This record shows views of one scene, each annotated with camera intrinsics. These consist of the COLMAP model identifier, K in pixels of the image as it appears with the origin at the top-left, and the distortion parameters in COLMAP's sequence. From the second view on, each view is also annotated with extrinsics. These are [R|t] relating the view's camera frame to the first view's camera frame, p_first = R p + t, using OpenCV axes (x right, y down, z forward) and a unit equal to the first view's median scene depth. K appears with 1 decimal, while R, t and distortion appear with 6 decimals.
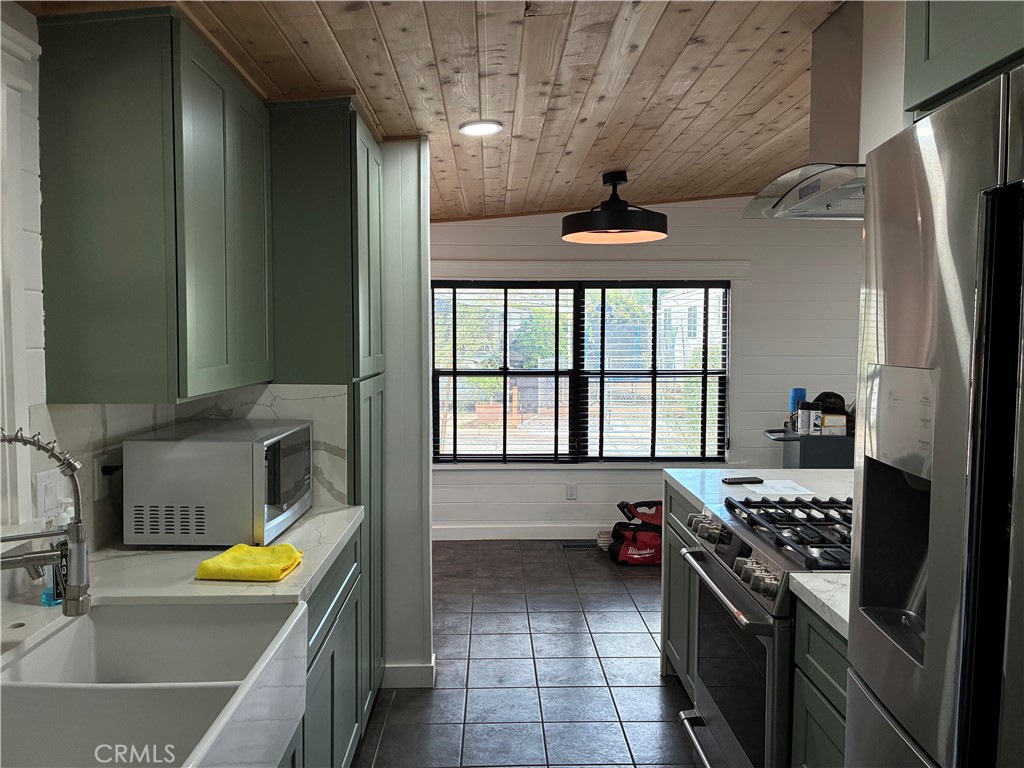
lens RADIAL K [[777.0, 0, 511.2], [0, 777.0, 384.6], [0, 0, 1]] dist [0.048936, -0.066159]
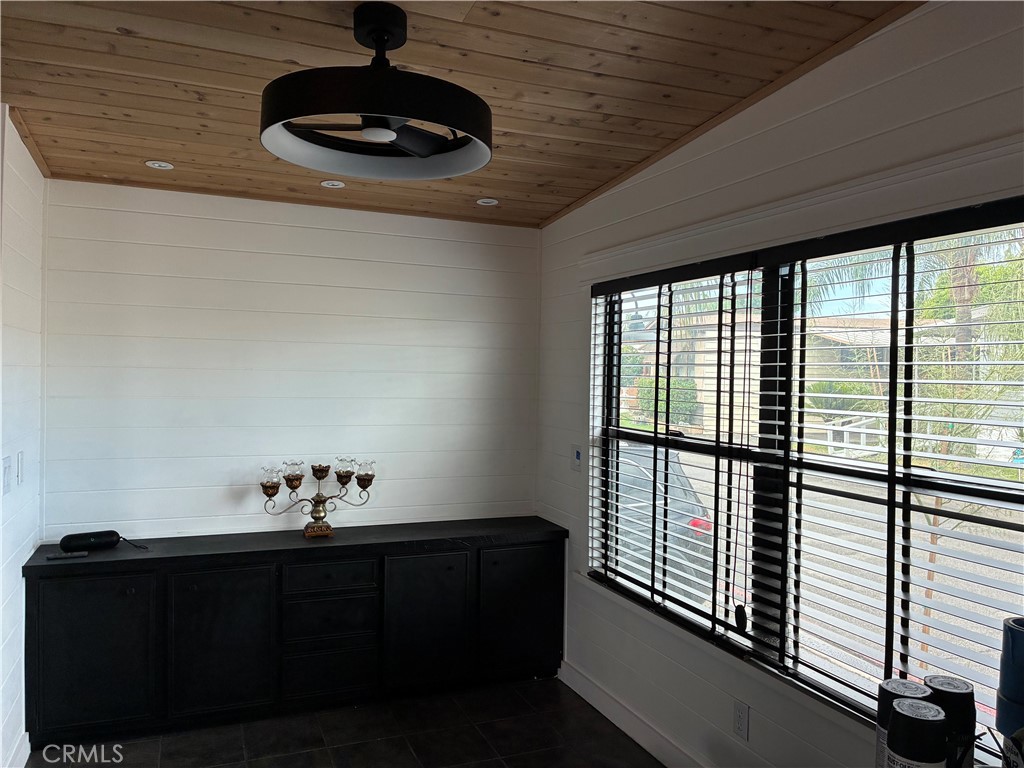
lens RADIAL K [[777.0, 0, 512.7], [0, 777.0, 379.4], [0, 0, 1]] dist [0.048936, -0.066159]
pose [[0.375946, 0.014428, -0.926529, 0.449070], [-0.076321, 0.996964, -0.015443, -0.042089], [0.923493, 0.076520, 0.375906, 0.699469]]
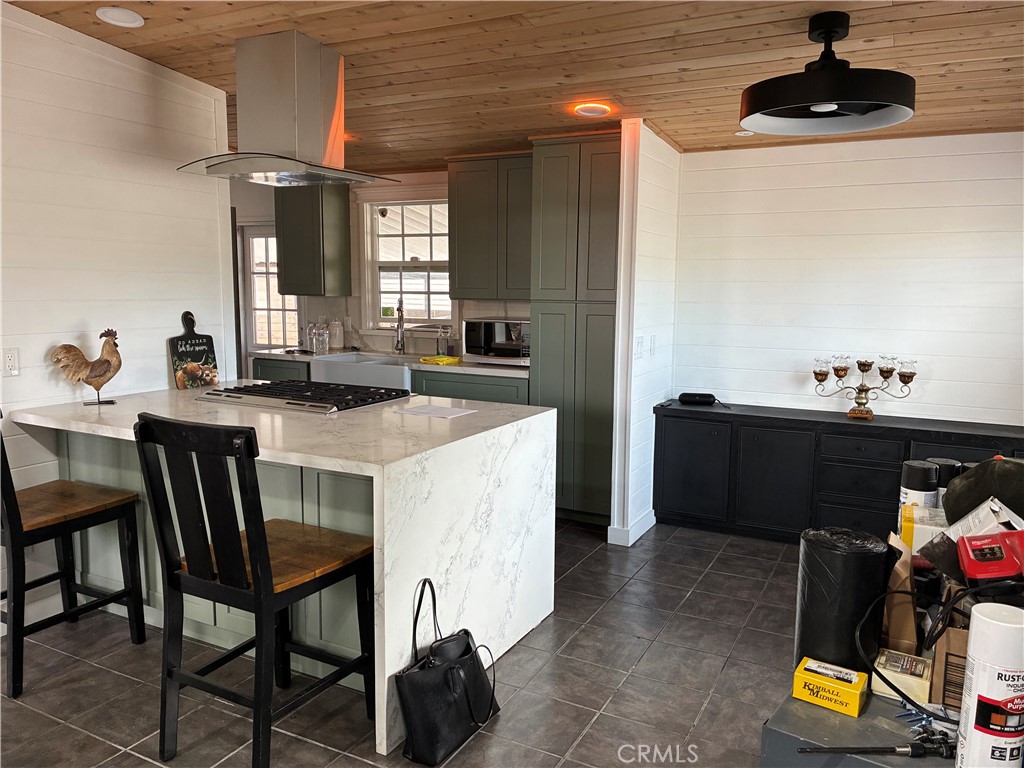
lens RADIAL K [[777.0, 0, 500.9], [0, 777.0, 385.8], [0, 0, 1]] dist [0.048936, -0.066159]
pose [[-0.469906, 0.107109, -0.876194, 0.647328], [-0.065253, 0.985680, 0.155488, -0.042577], [0.880301, 0.130239, -0.456188, 0.834993]]
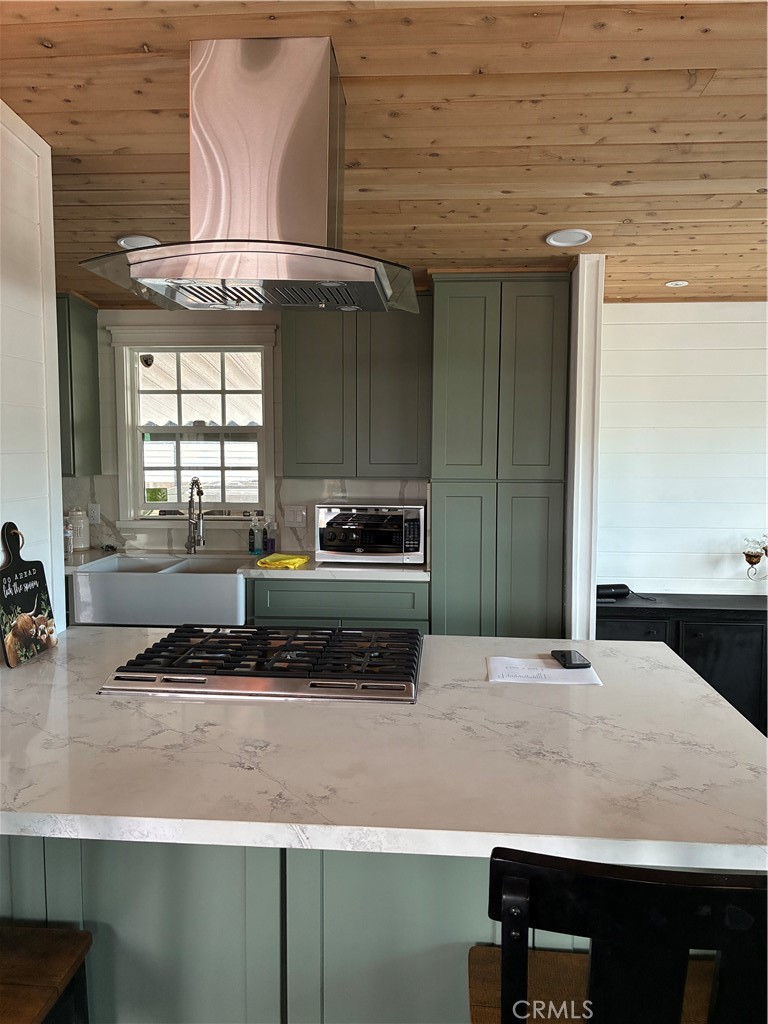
lens RADIAL K [[777.0, 0, 380.8], [0, 777.0, 501.1], [0, 0, 1]] dist [0.048936, -0.066159]
pose [[-0.080562, 0.068020, -0.994426, 0.532557], [-0.064548, 0.995219, 0.073303, -0.032032], [0.994657, 0.070093, -0.075786, 0.481505]]
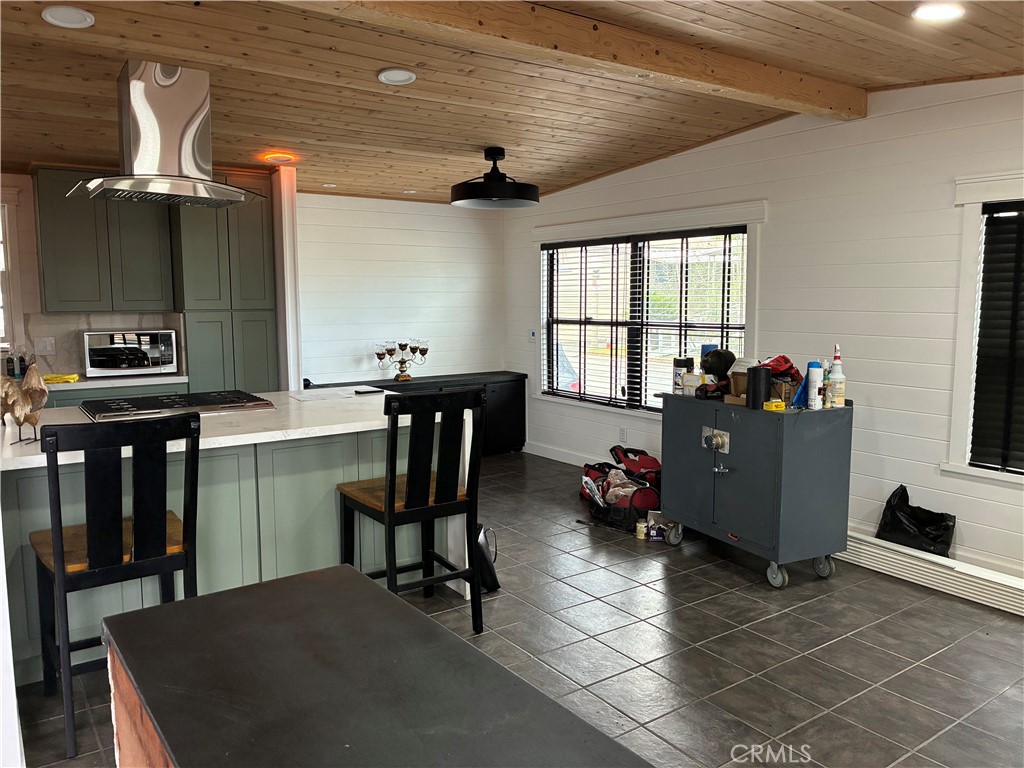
lens RADIAL K [[777.0, 0, 512.3], [0, 777.0, 389.1], [0, 0, 1]] dist [0.048936, -0.066159]
pose [[0.570604, 0.093593, -0.815875, 0.868314], [-0.044638, 0.995550, 0.082986, -0.007391], [0.820011, -0.010933, 0.572243, 0.263556]]
